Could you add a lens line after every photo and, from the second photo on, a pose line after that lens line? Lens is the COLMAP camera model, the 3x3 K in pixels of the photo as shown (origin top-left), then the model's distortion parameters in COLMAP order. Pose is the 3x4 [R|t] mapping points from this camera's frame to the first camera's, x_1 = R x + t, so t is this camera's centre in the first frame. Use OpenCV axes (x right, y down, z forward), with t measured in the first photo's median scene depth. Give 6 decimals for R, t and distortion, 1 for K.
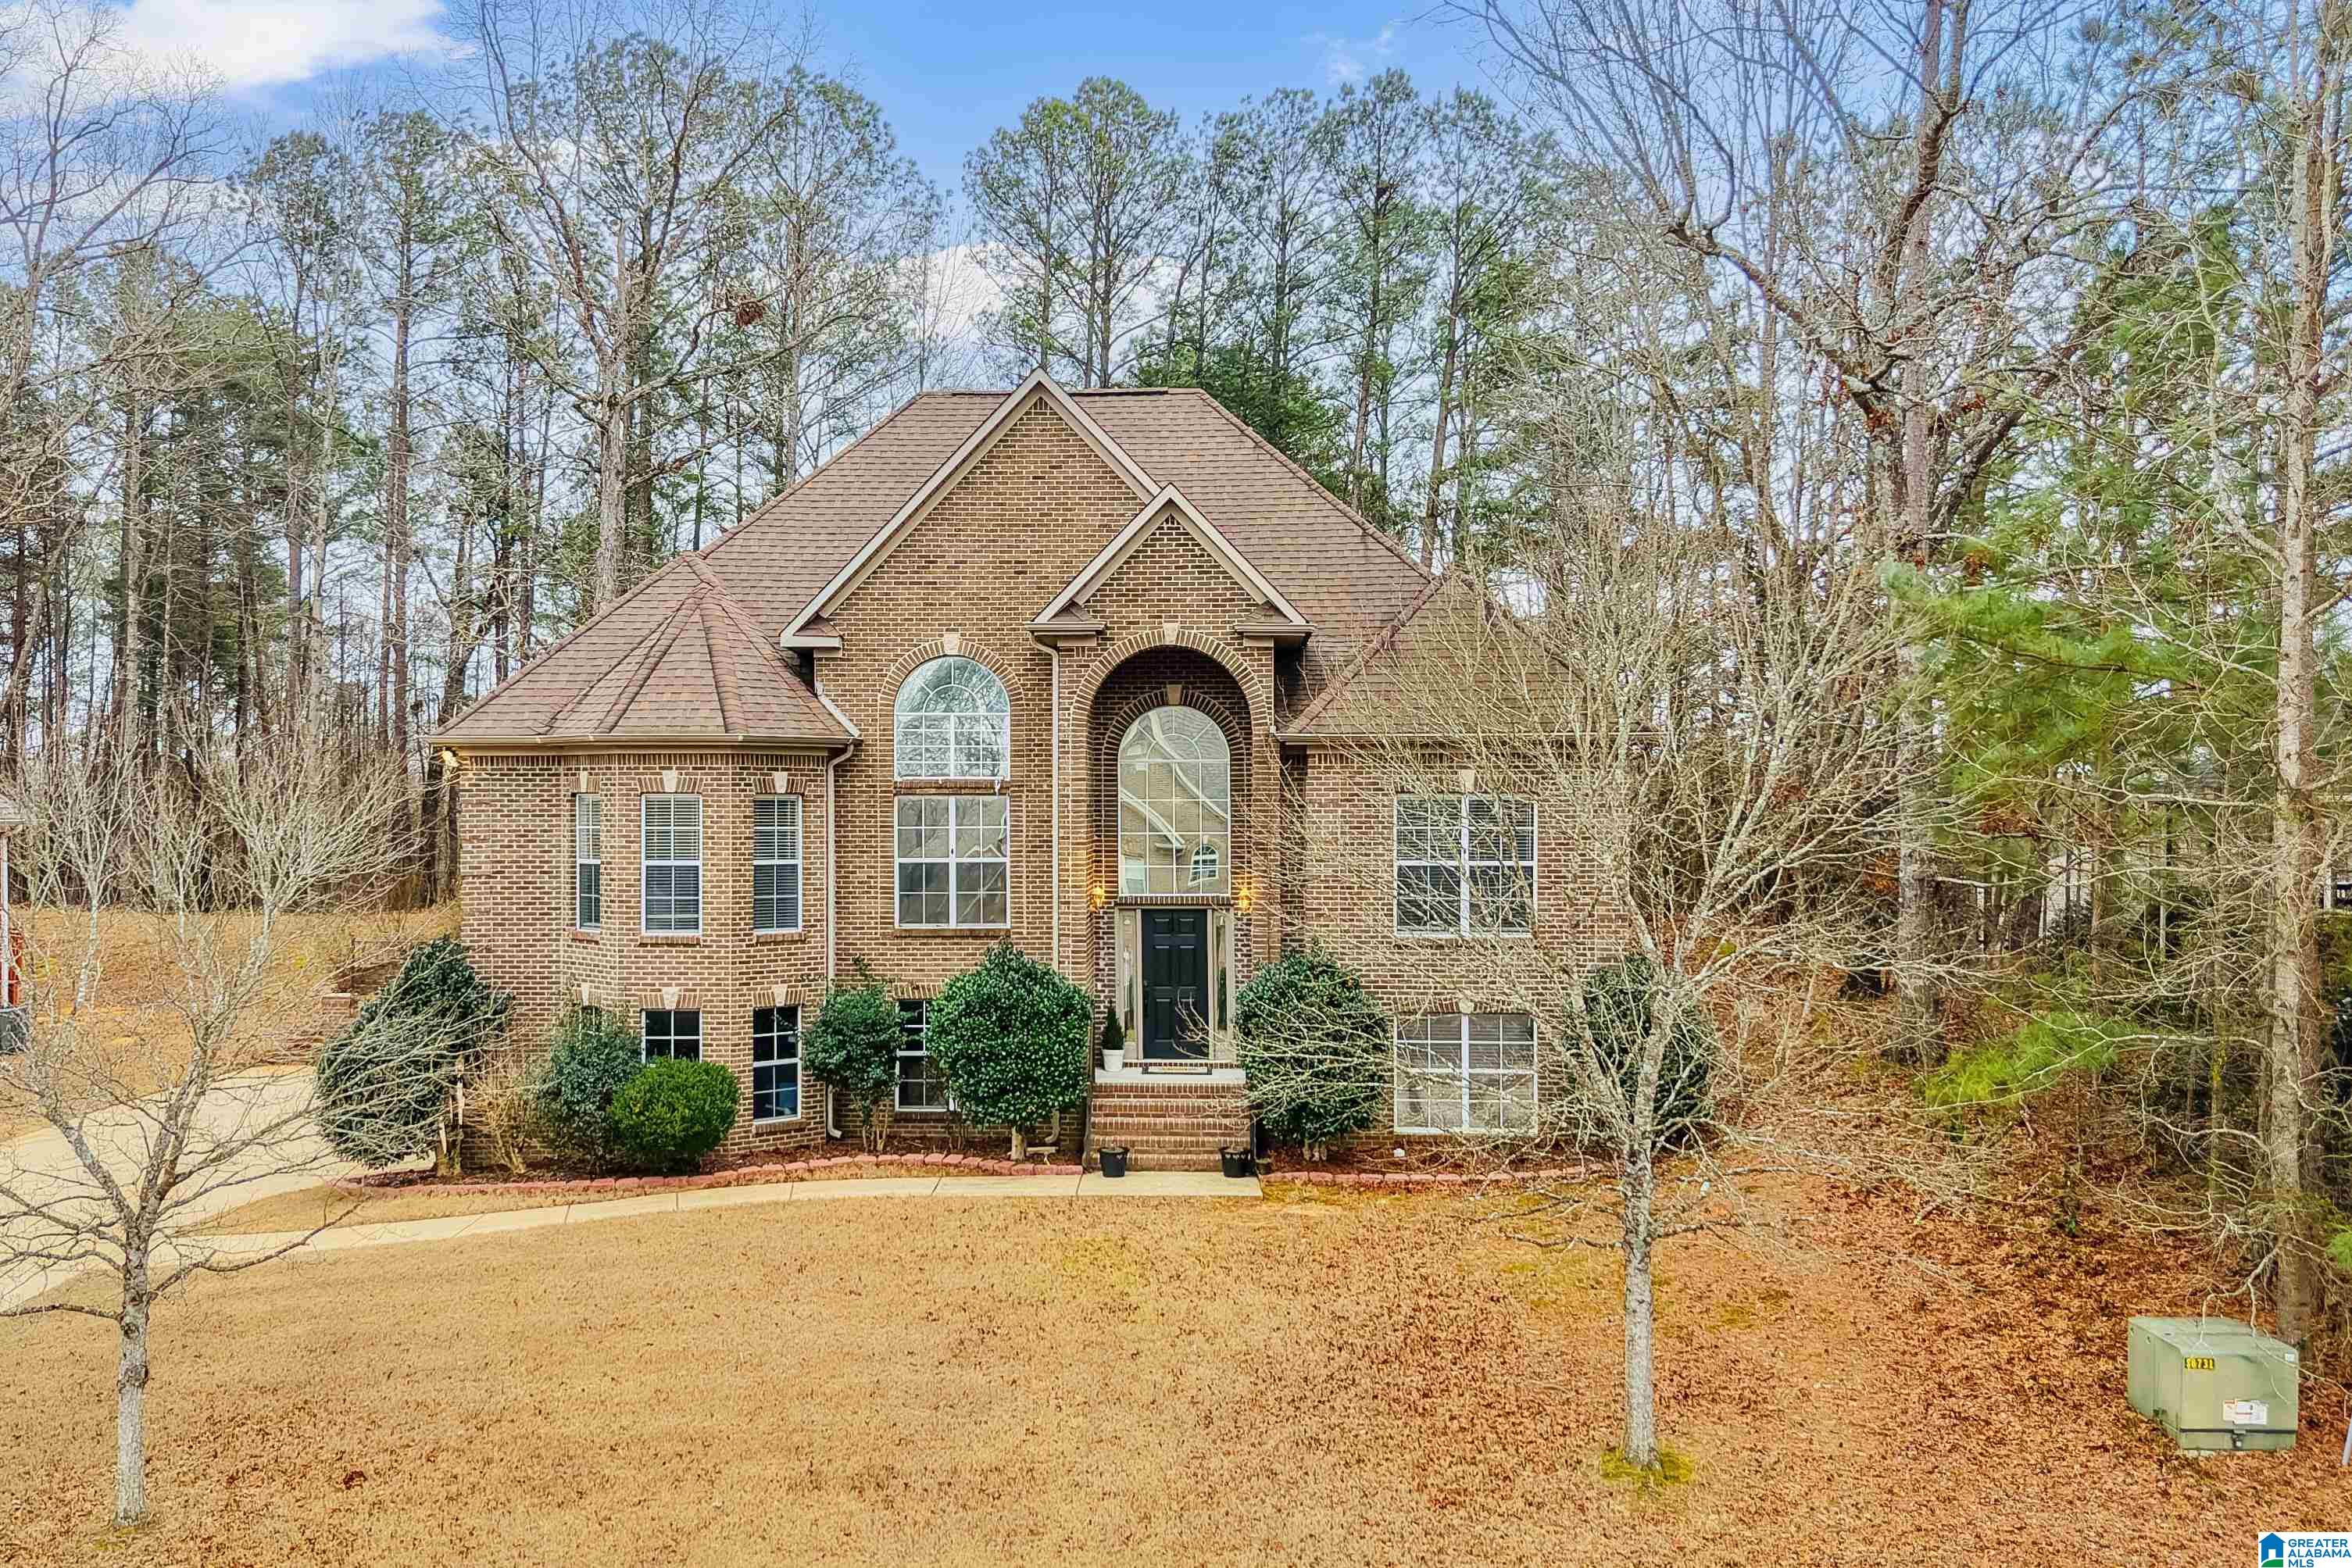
lens RADIAL K [[1836.4, 0, 1059.8], [0, 1836.4, 798.9], [0, 0, 1]] dist [0.124376, -0.193745]
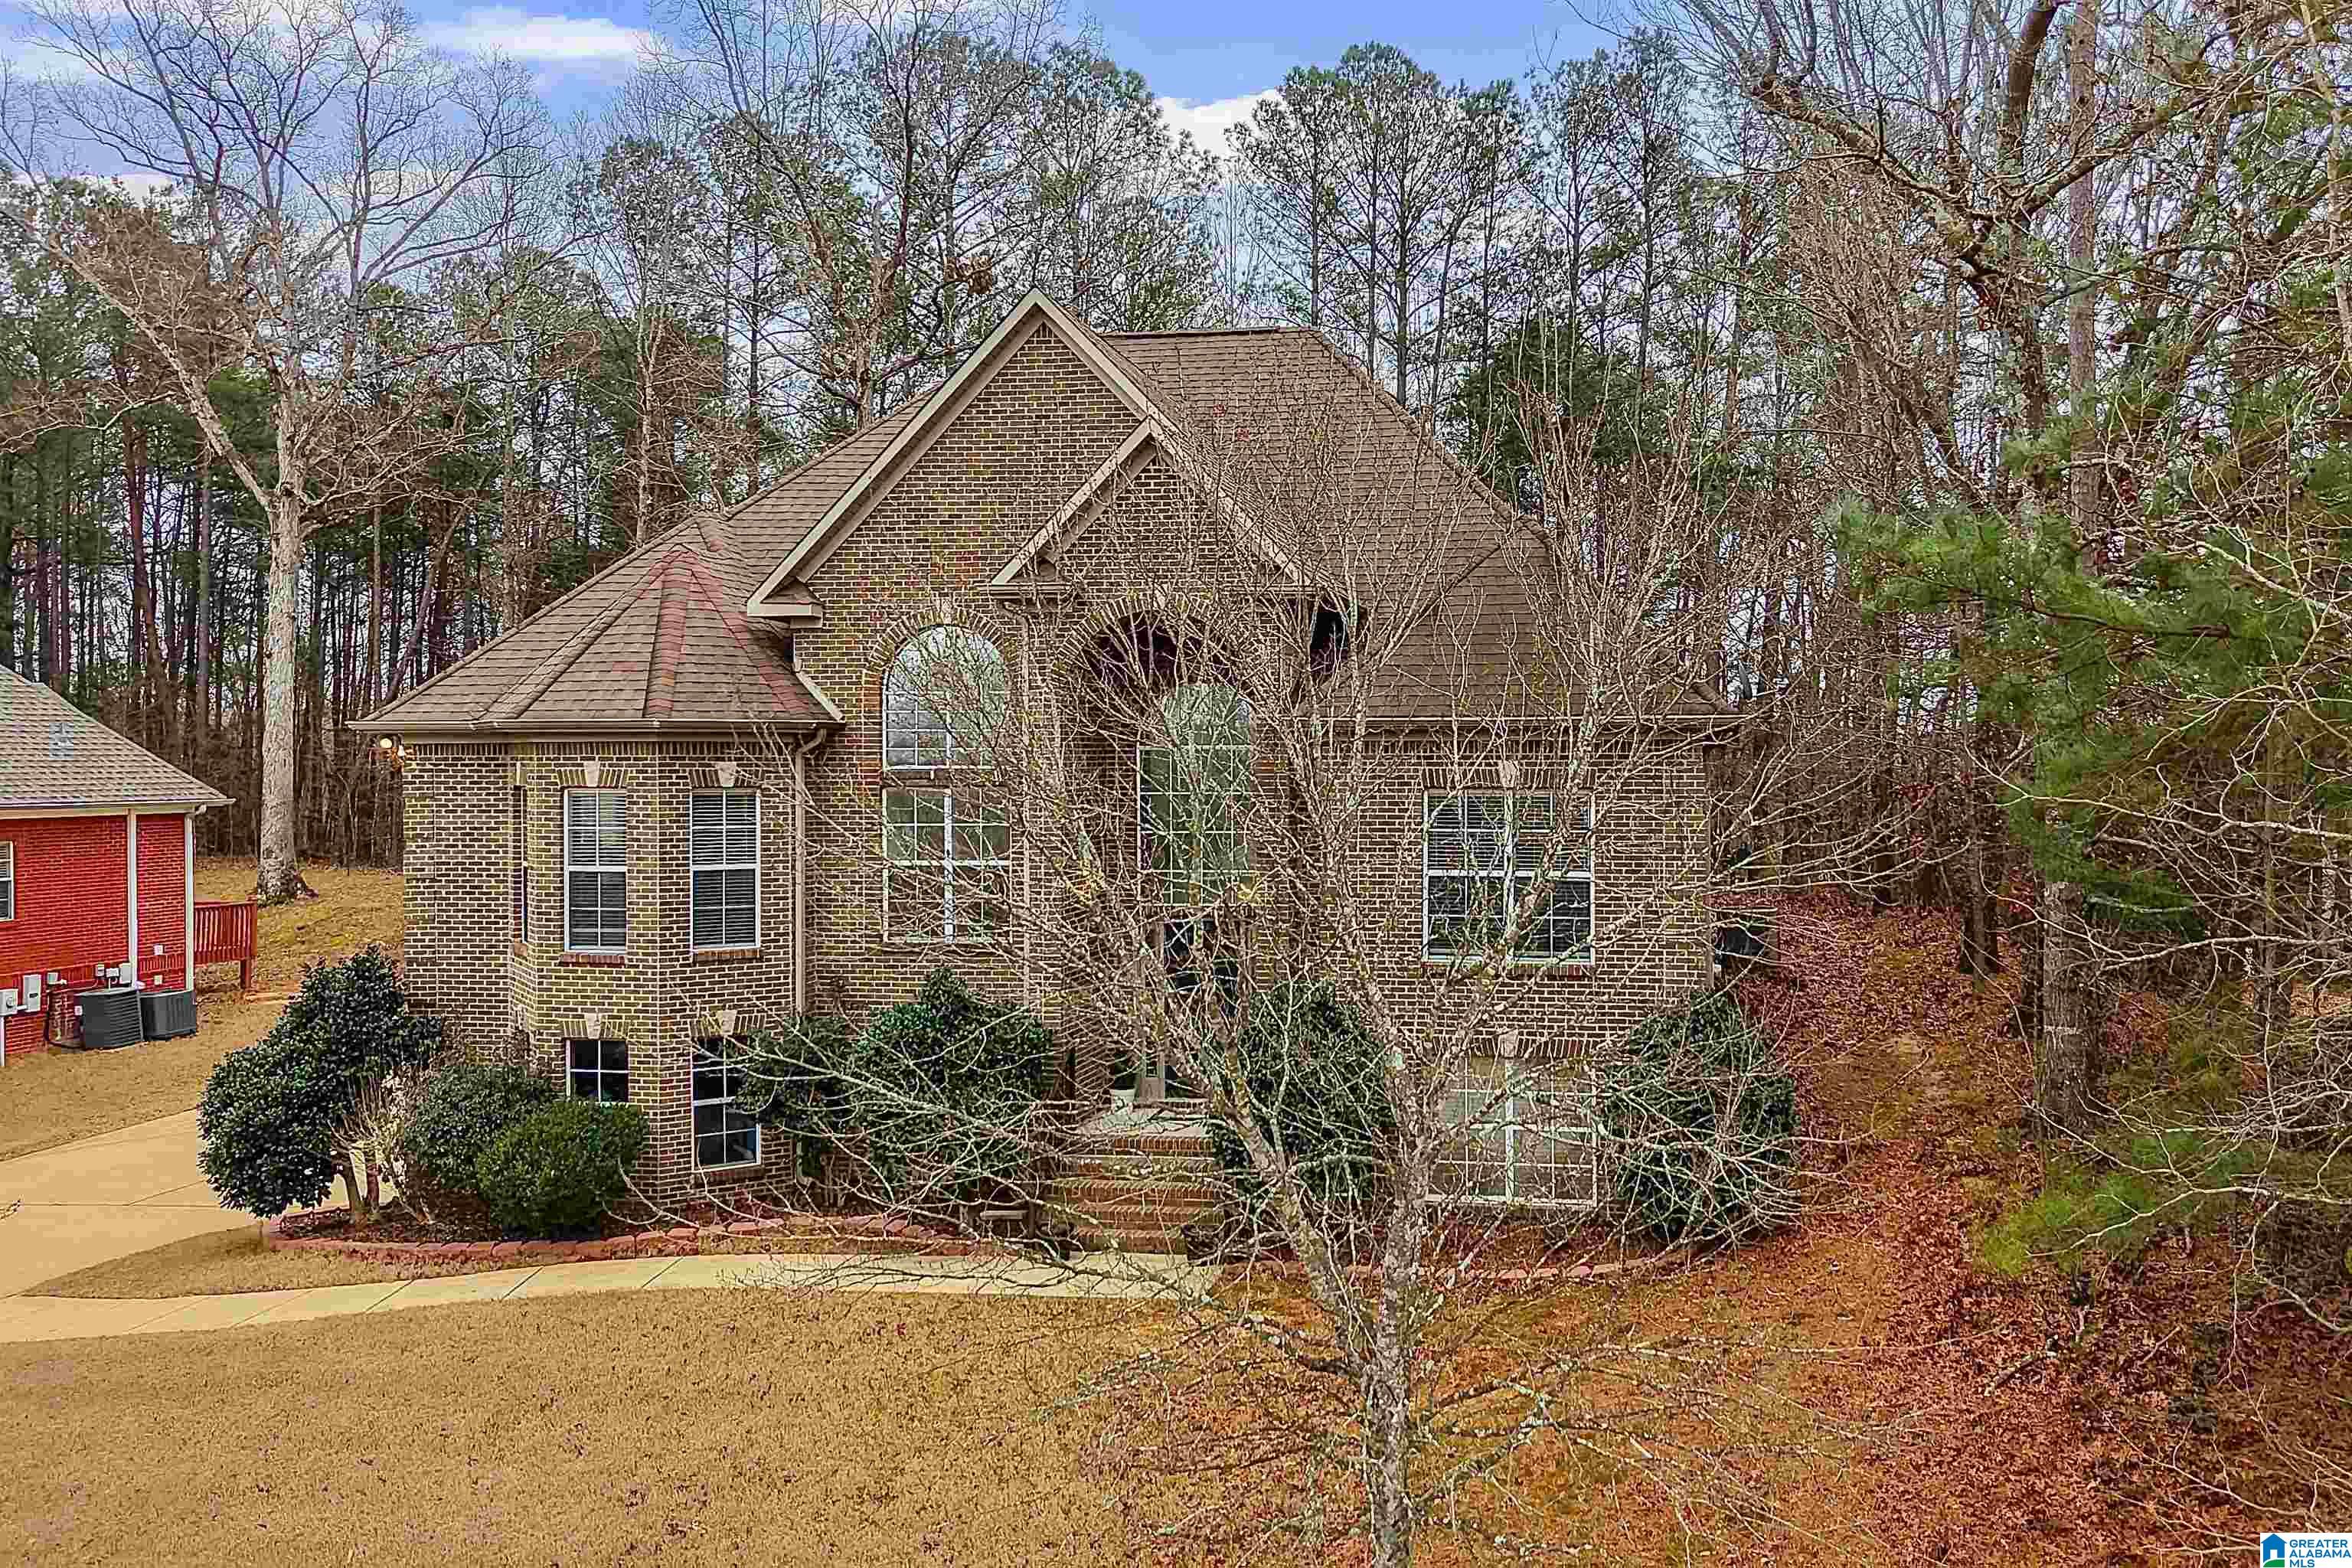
lens RADIAL K [[1862.1, 0, 1160.5], [0, 1862.1, 777.4], [0, 0, 1]] dist [0.011784, -0.008179]
pose [[0.996048, -0.001466, -0.088805, 0.127466], [0.001755, 0.999993, 0.003170, -0.010010], [0.088799, -0.003313, 0.996044, 0.156672]]
